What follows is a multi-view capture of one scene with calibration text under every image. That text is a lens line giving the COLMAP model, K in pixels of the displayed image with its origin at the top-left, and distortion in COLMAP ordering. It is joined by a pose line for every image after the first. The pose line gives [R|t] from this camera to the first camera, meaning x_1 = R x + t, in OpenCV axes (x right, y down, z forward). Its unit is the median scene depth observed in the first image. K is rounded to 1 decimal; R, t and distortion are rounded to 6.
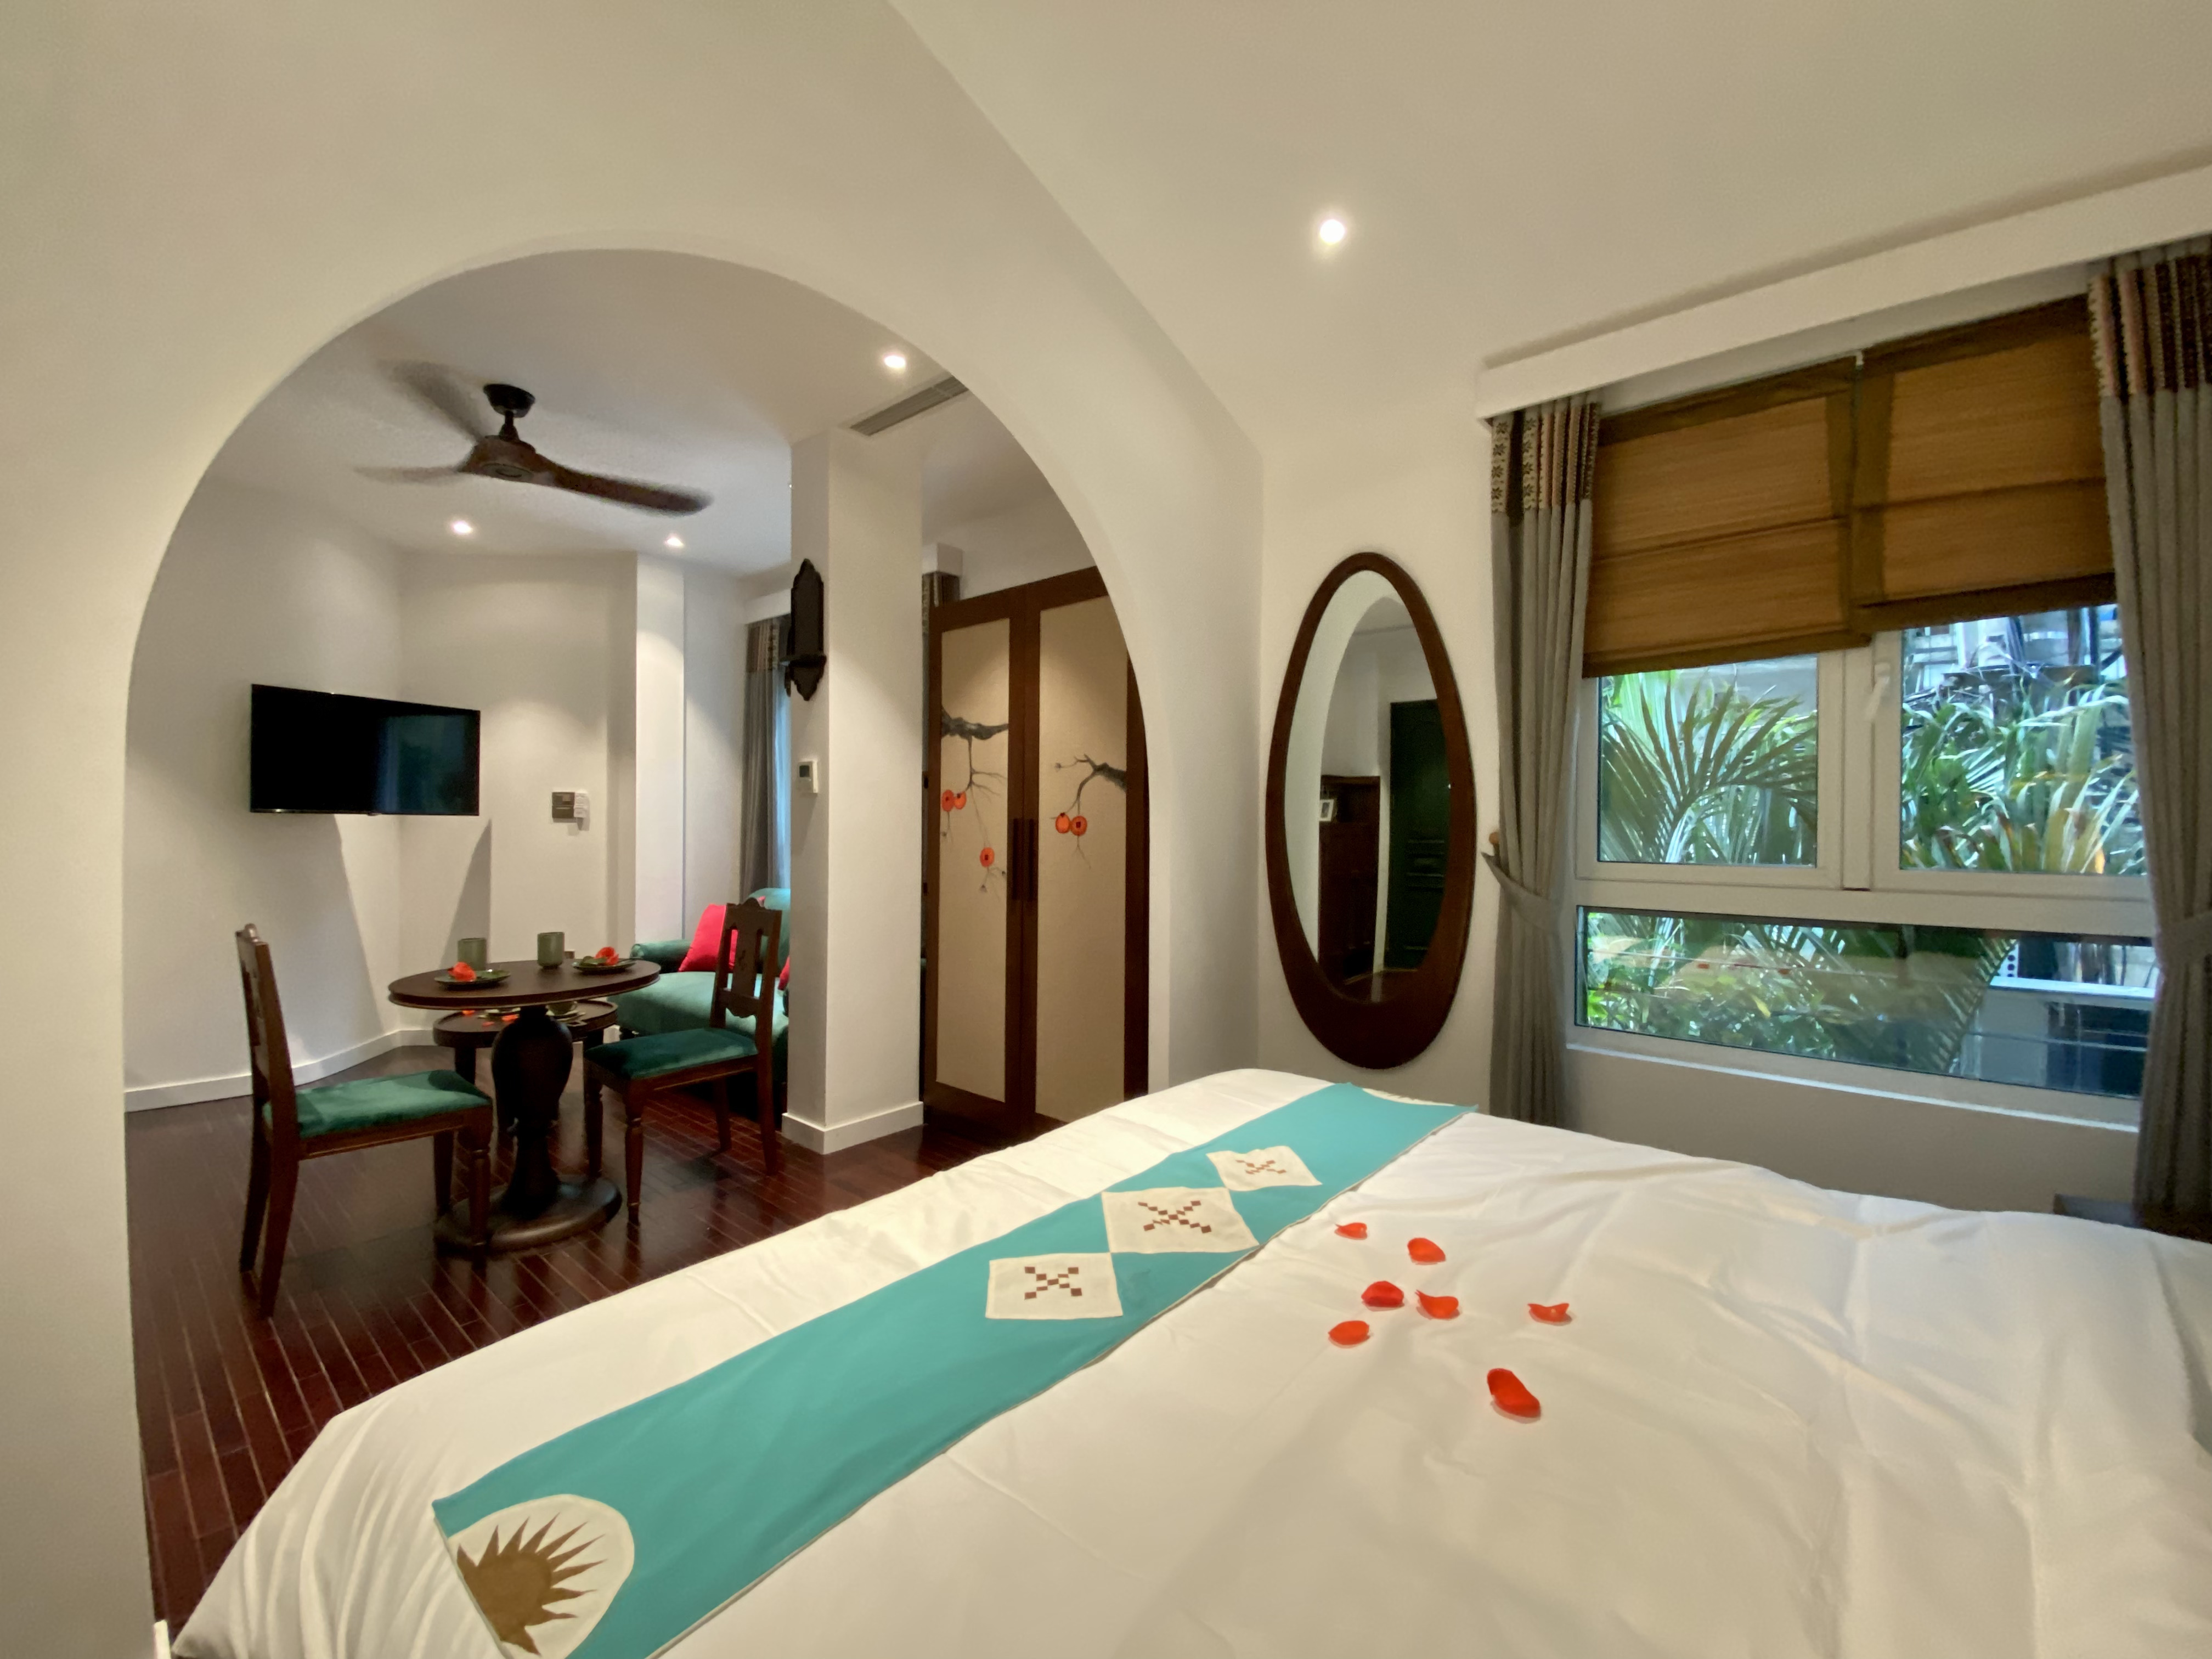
lens RADIAL K [[901.4, 0, 1102.9], [0, 901.4, 820.9], [0, 0, 1]] dist [0.062475, -0.041200]
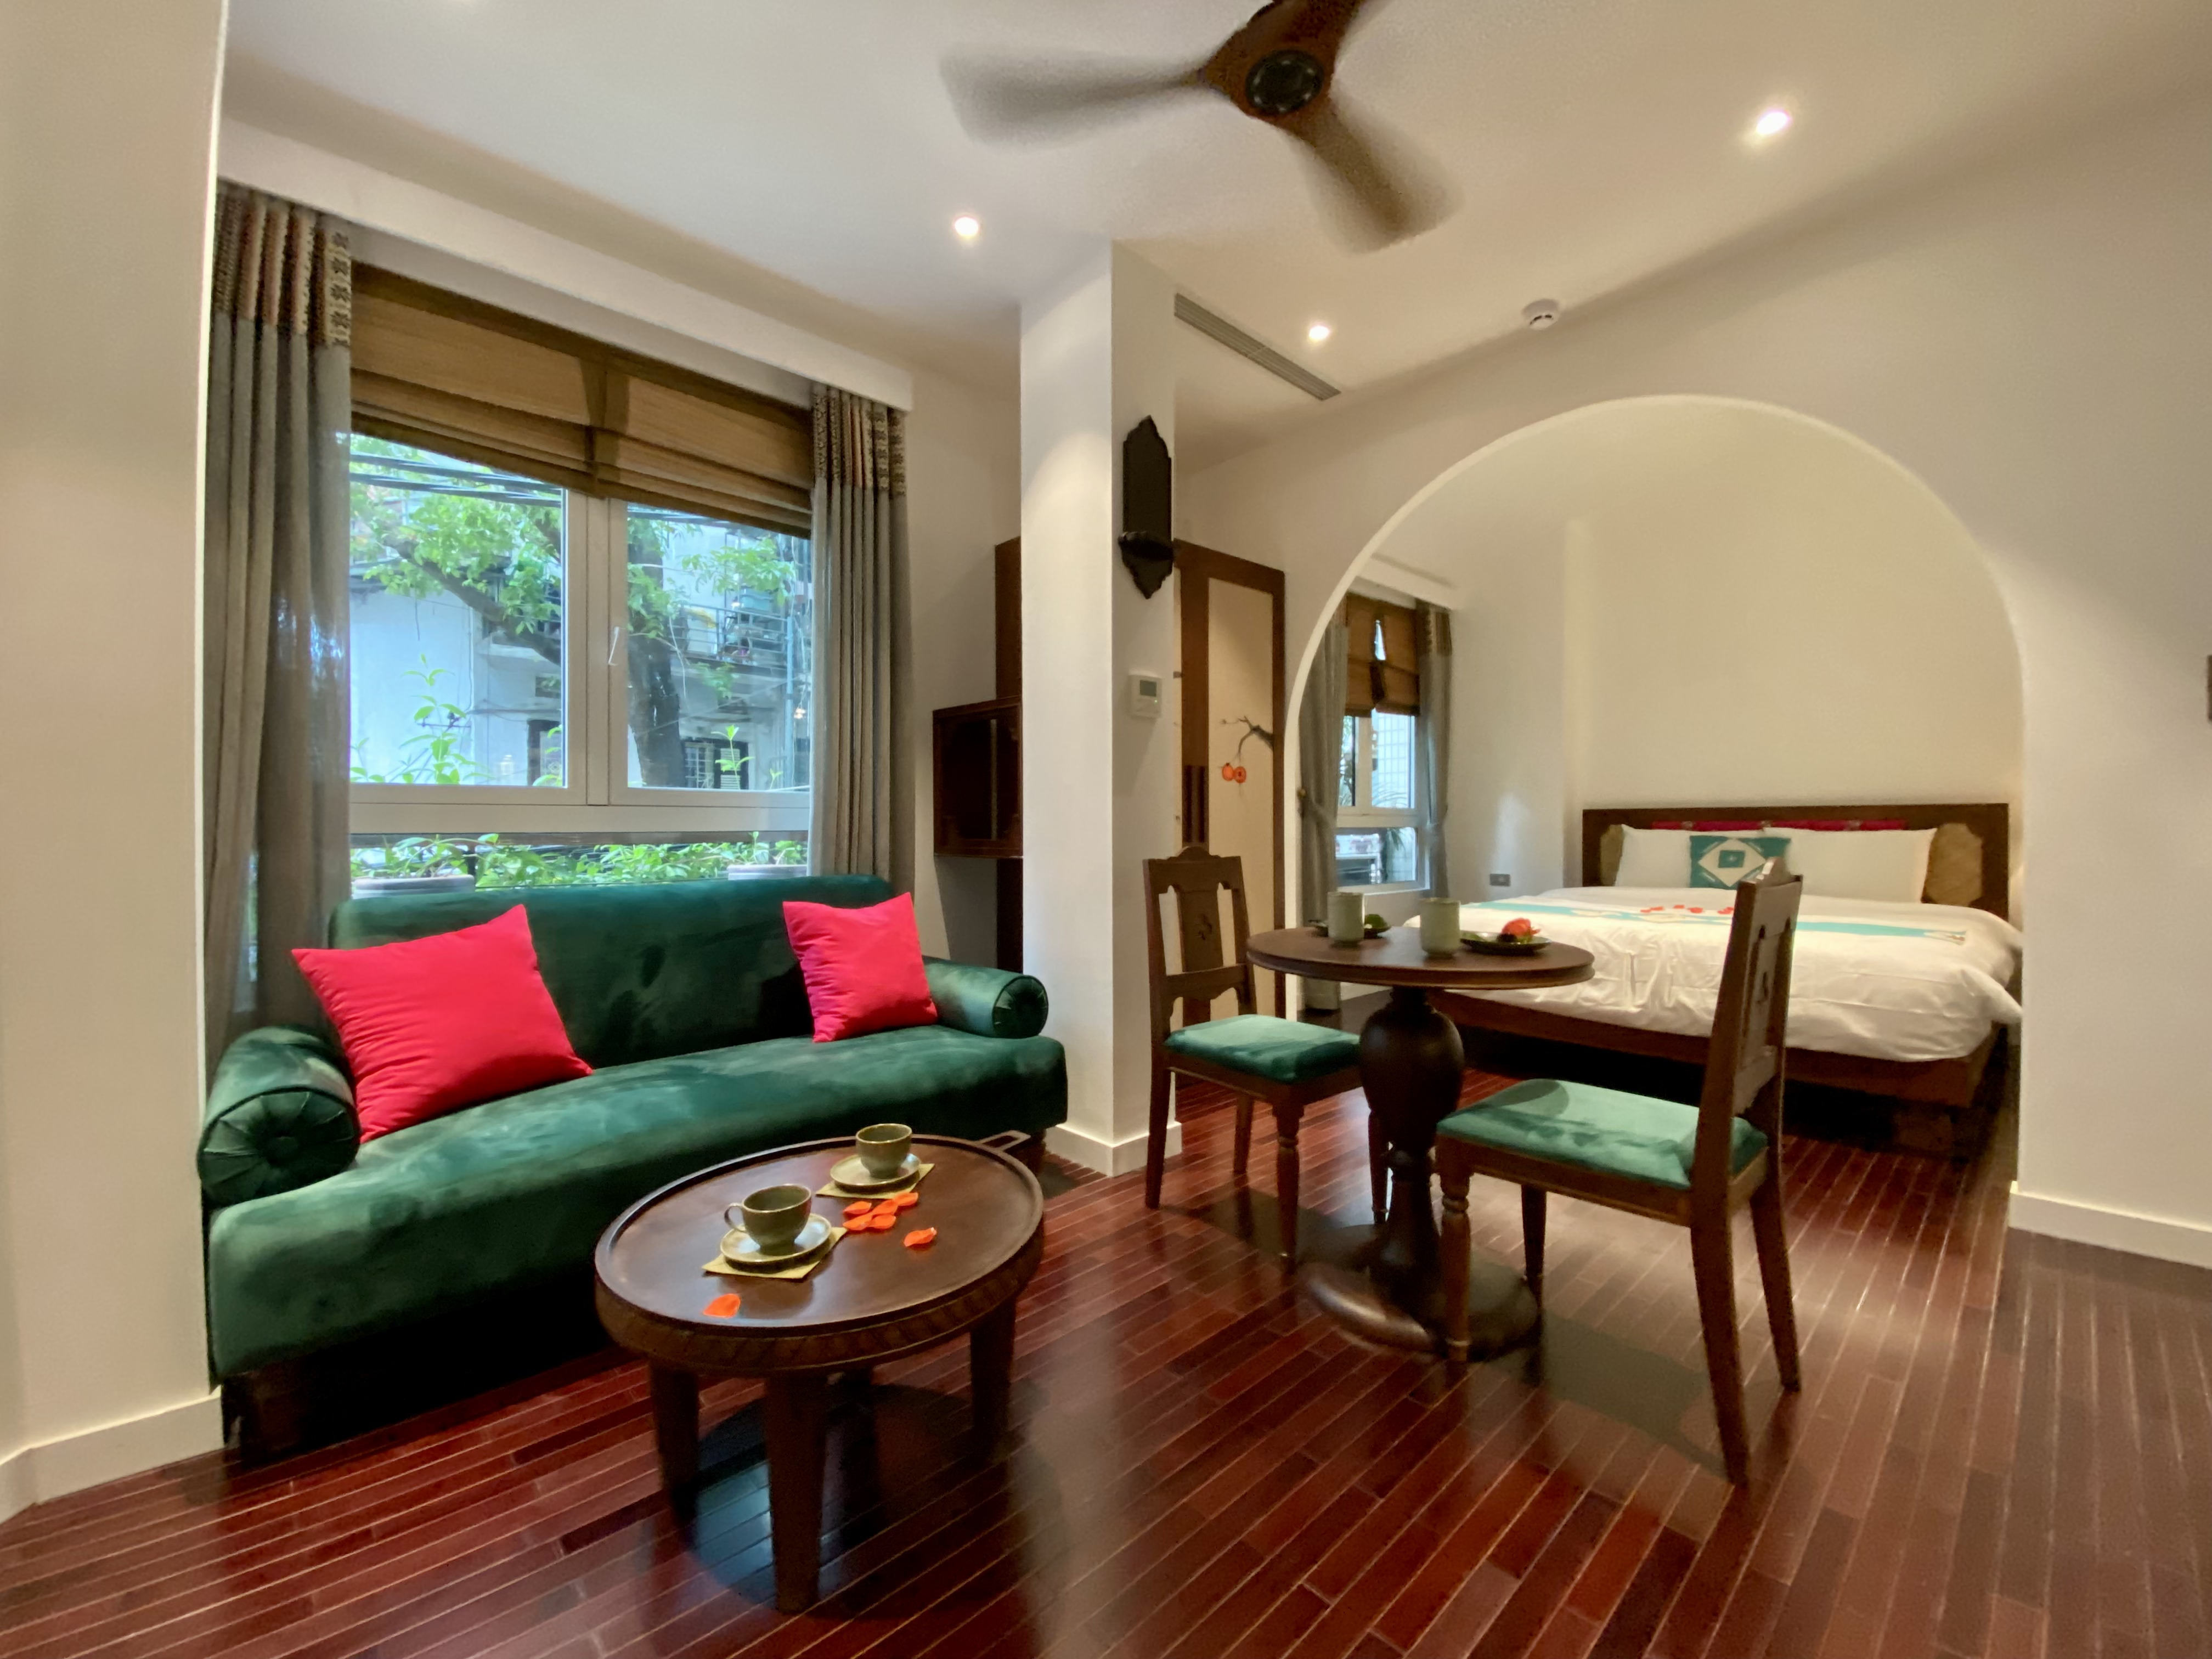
lens RADIAL K [[905.0, 0, 1106.1], [0, 905.0, 824.0], [0, 0, 1]] dist [0.024589, -0.012894]
pose [[0.088840, -0.009846, 0.995997, -1.192013], [-0.003602, 0.999941, 0.010207, 0.056899], [-0.996039, -0.004494, 0.088799, 1.040865]]
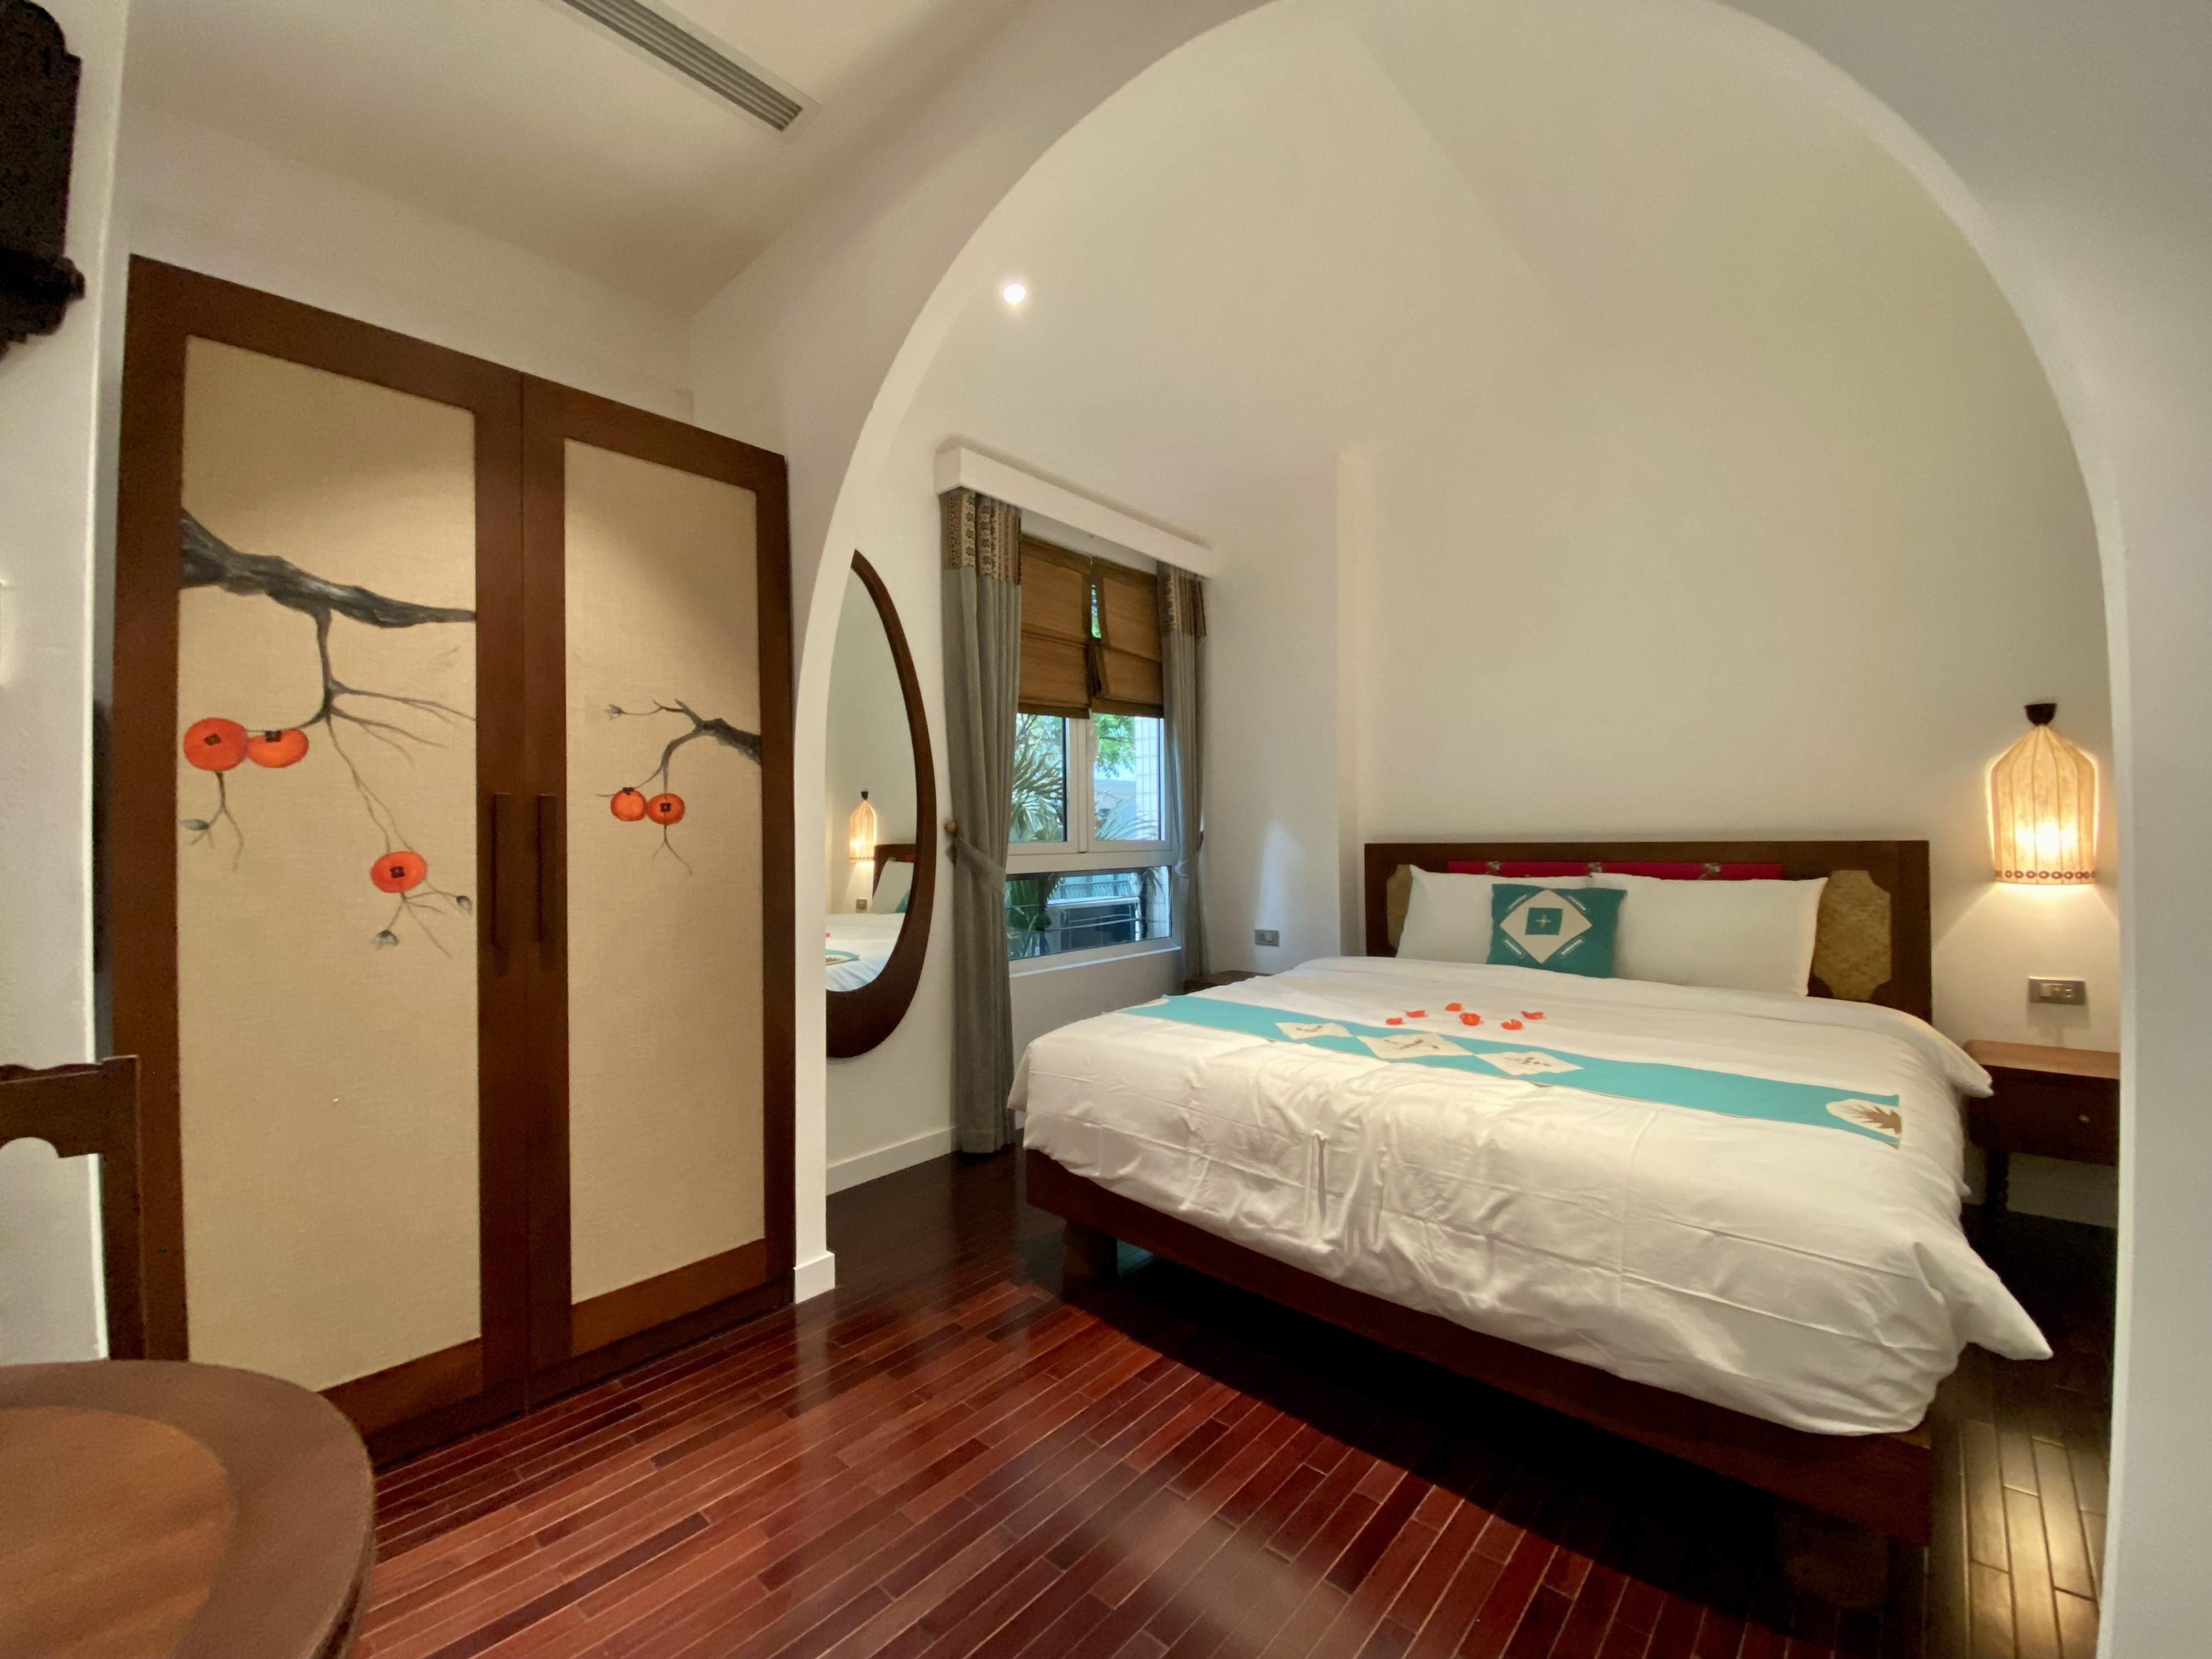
lens RADIAL K [[901.4, 0, 1102.9], [0, 901.4, 820.9], [0, 0, 1]] dist [0.062475, -0.041200]
pose [[0.003366, 0.008490, 0.999958, -0.666625], [0.005938, 0.999946, -0.008510, 0.021286], [-0.999977, 0.005966, 0.003315, 0.664198]]
